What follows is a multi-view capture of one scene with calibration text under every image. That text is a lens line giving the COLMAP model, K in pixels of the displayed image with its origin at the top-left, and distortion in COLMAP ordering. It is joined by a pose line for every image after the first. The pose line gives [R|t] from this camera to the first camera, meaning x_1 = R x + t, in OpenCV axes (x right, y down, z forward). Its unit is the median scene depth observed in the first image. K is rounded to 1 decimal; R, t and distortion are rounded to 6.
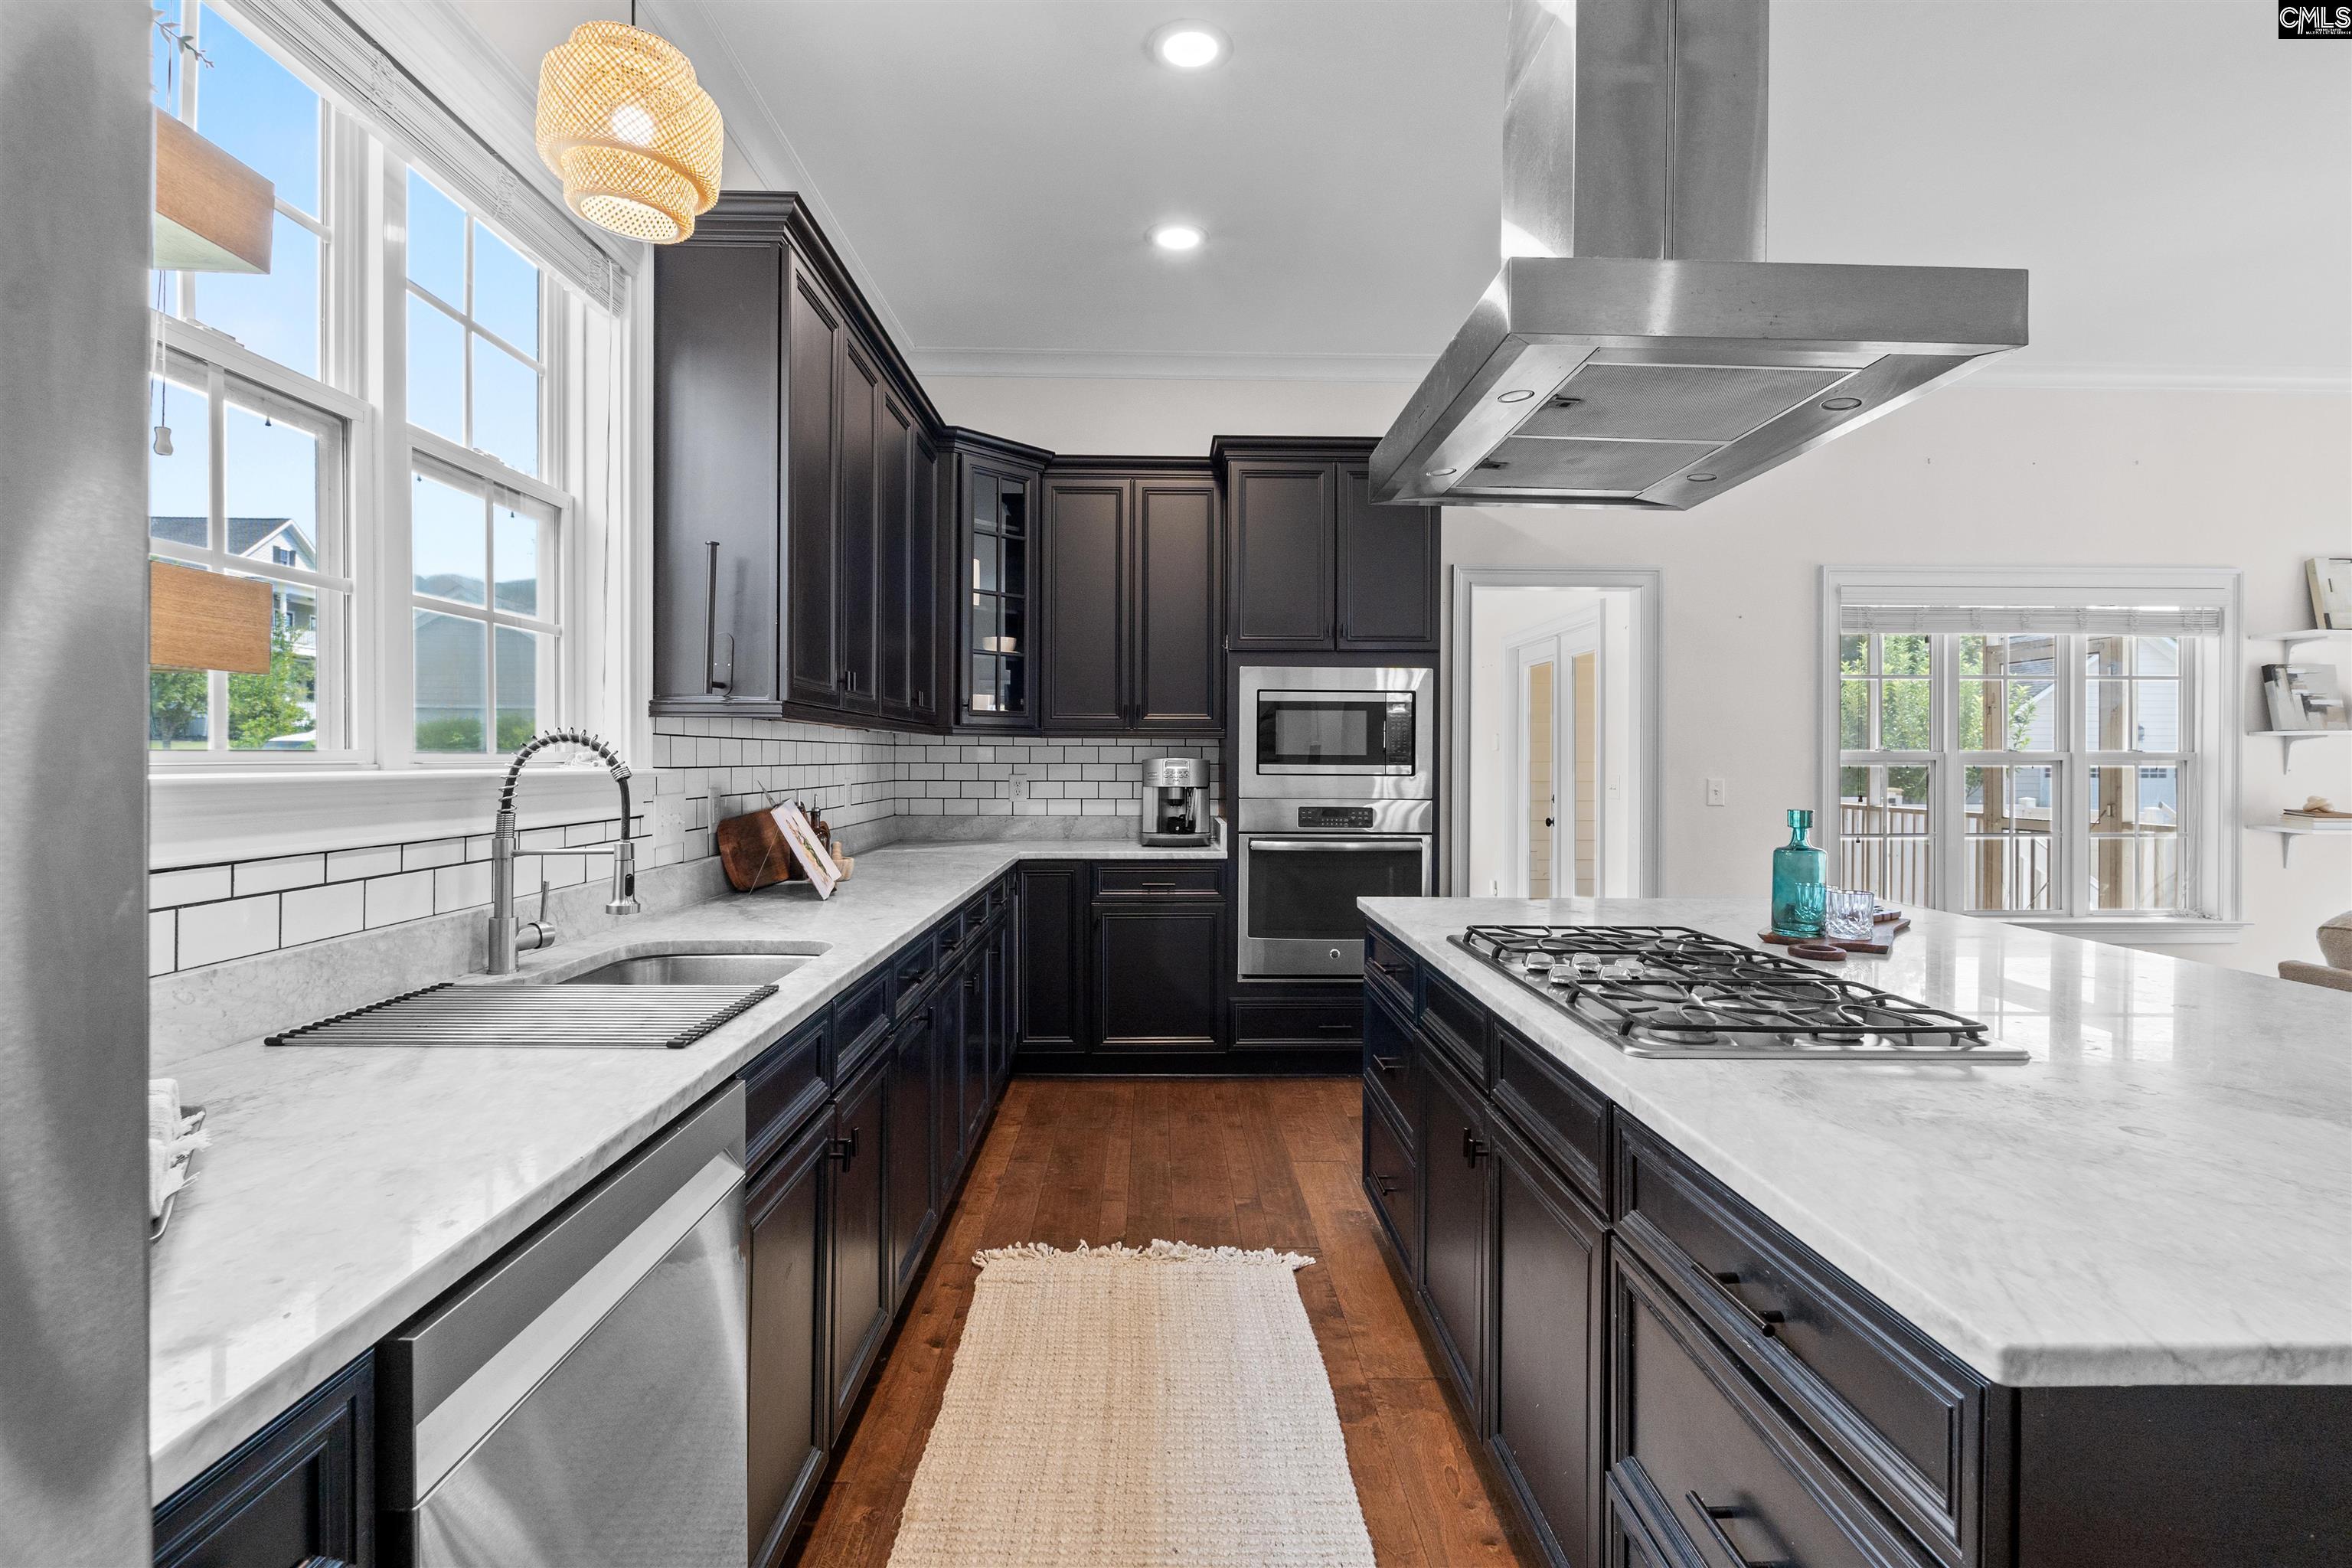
lens RADIAL K [[1080.1, 0, 1178.0], [0, 1080.1, 771.3], [0, 0, 1]] dist [-0.009785, 0.000159]
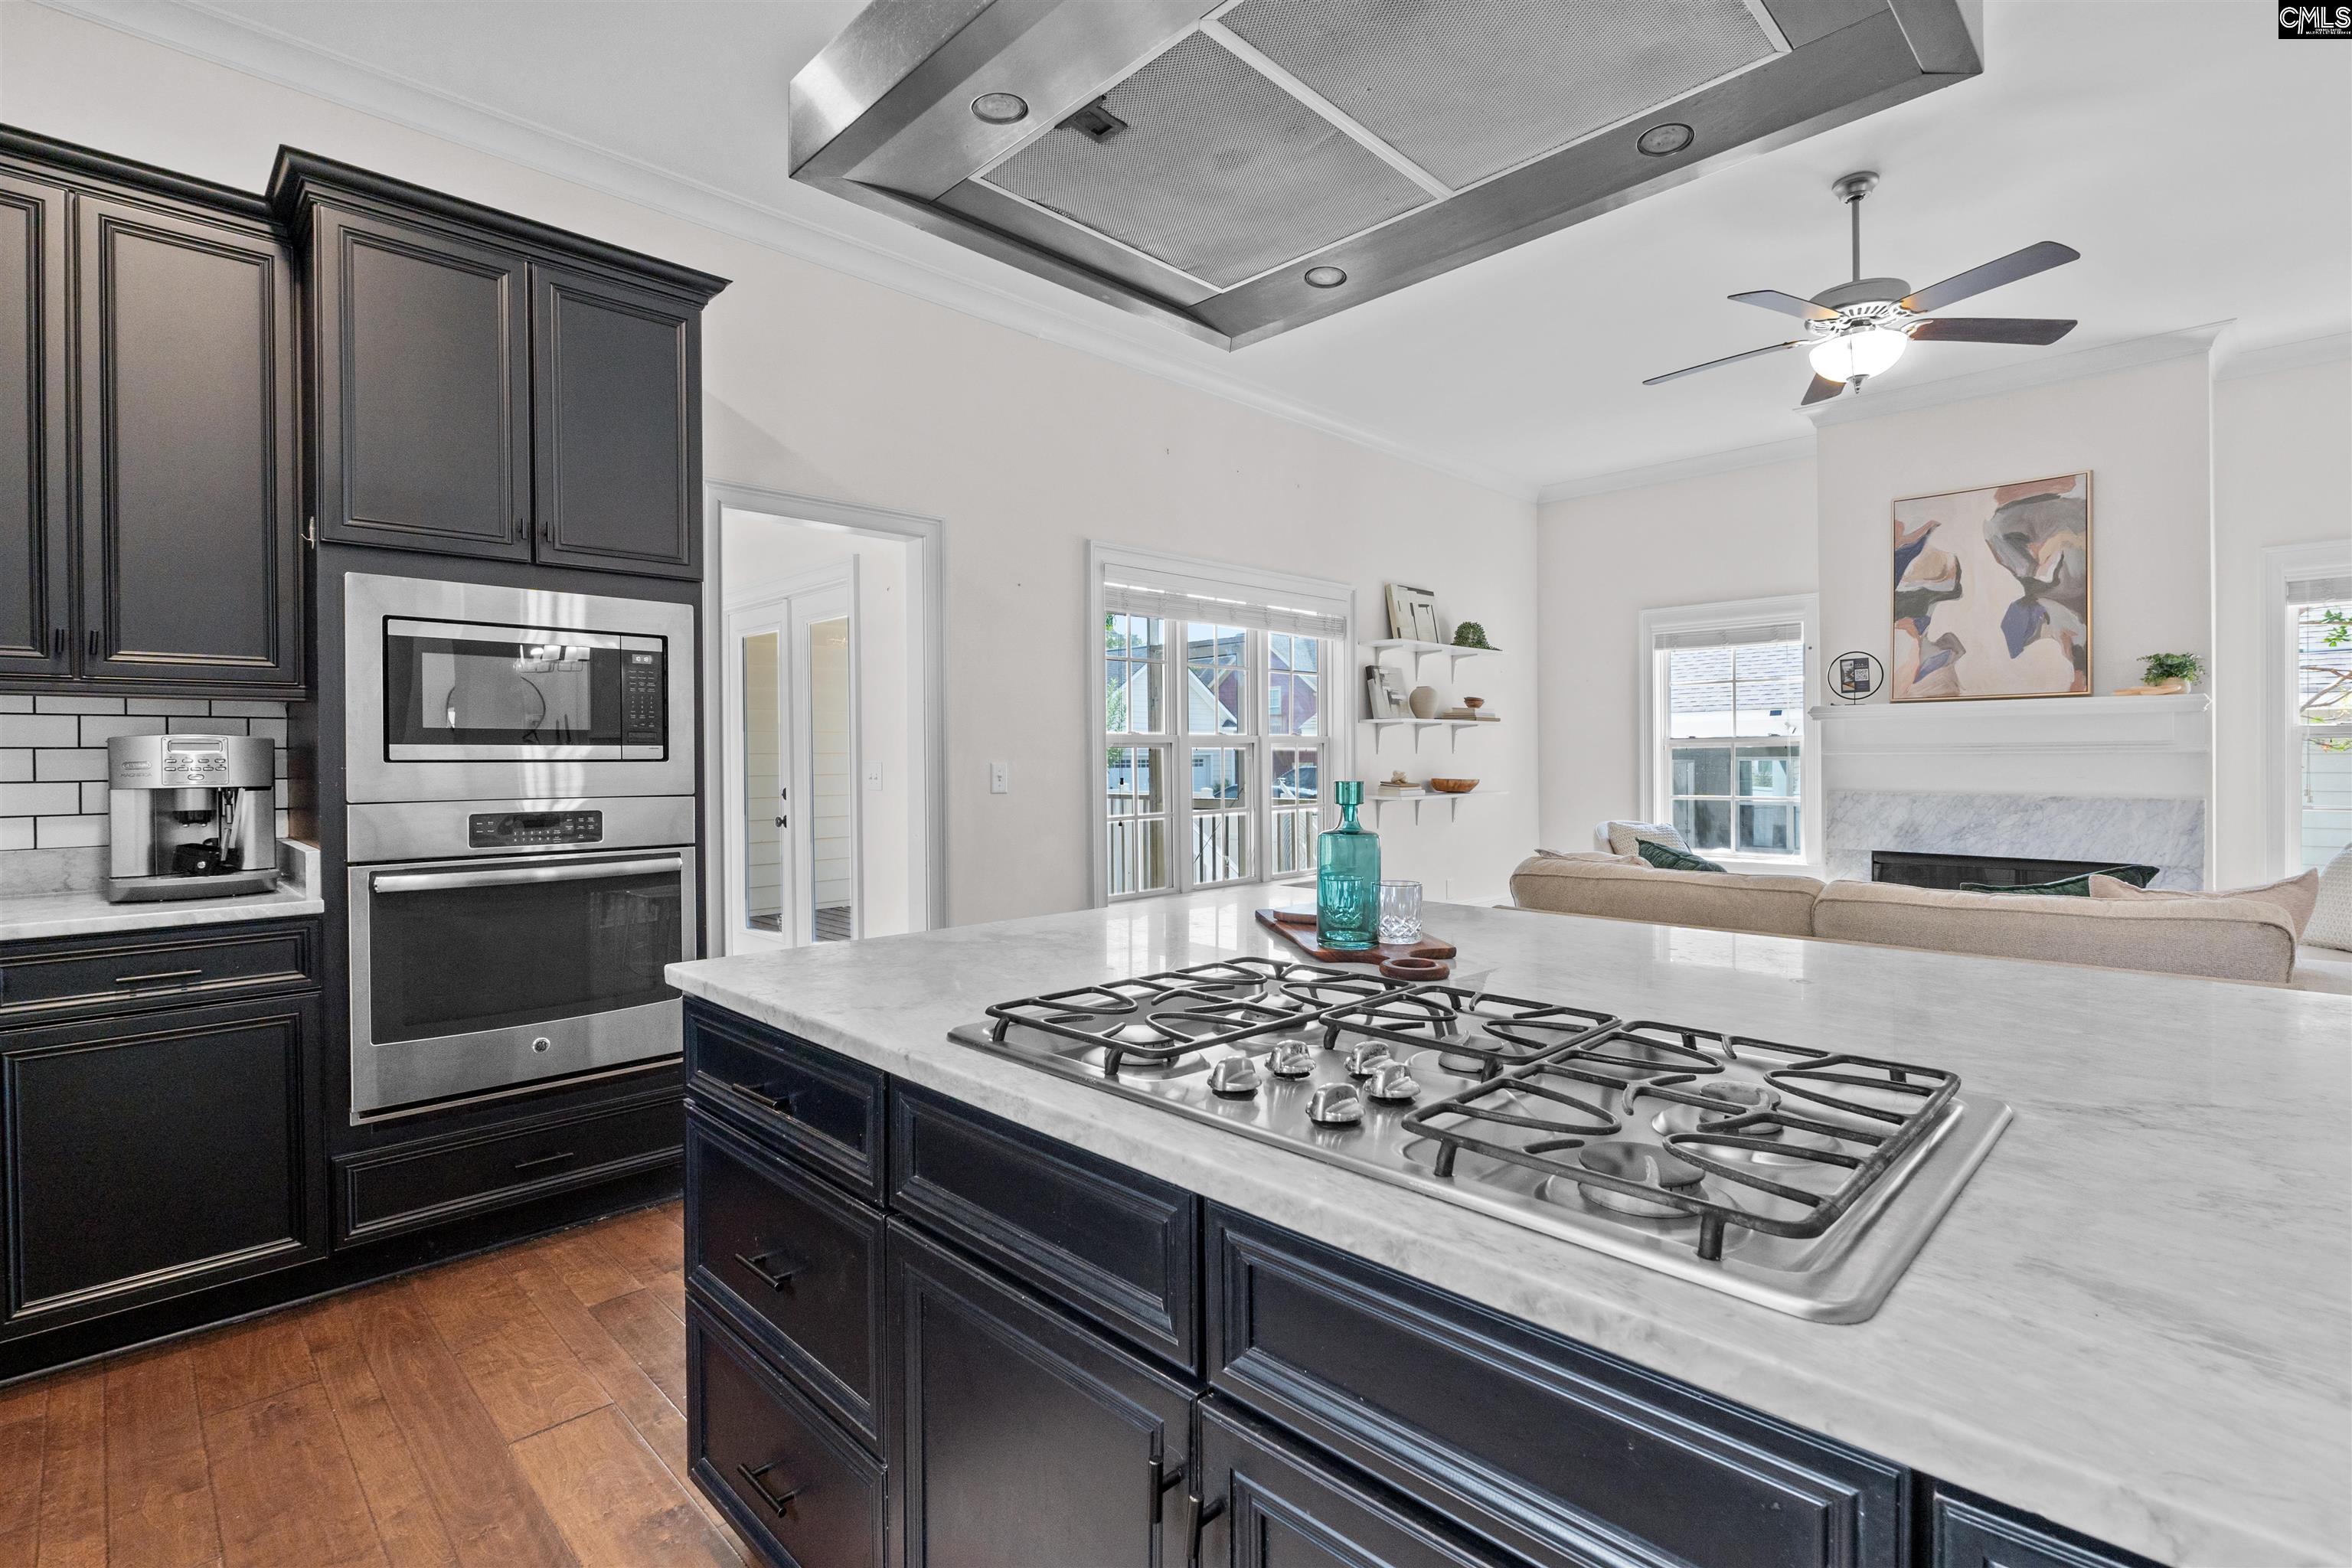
lens RADIAL K [[1080.1, 0, 1172.7], [0, 1080.1, 766.8], [0, 0, 1]] dist [-0.009785, 0.000159]
pose [[0.720853, -0.015162, 0.692922, -0.020801], [0.017872, 0.999835, 0.003285, 0.011117], [-0.692857, 0.010016, 0.721005, 0.283965]]
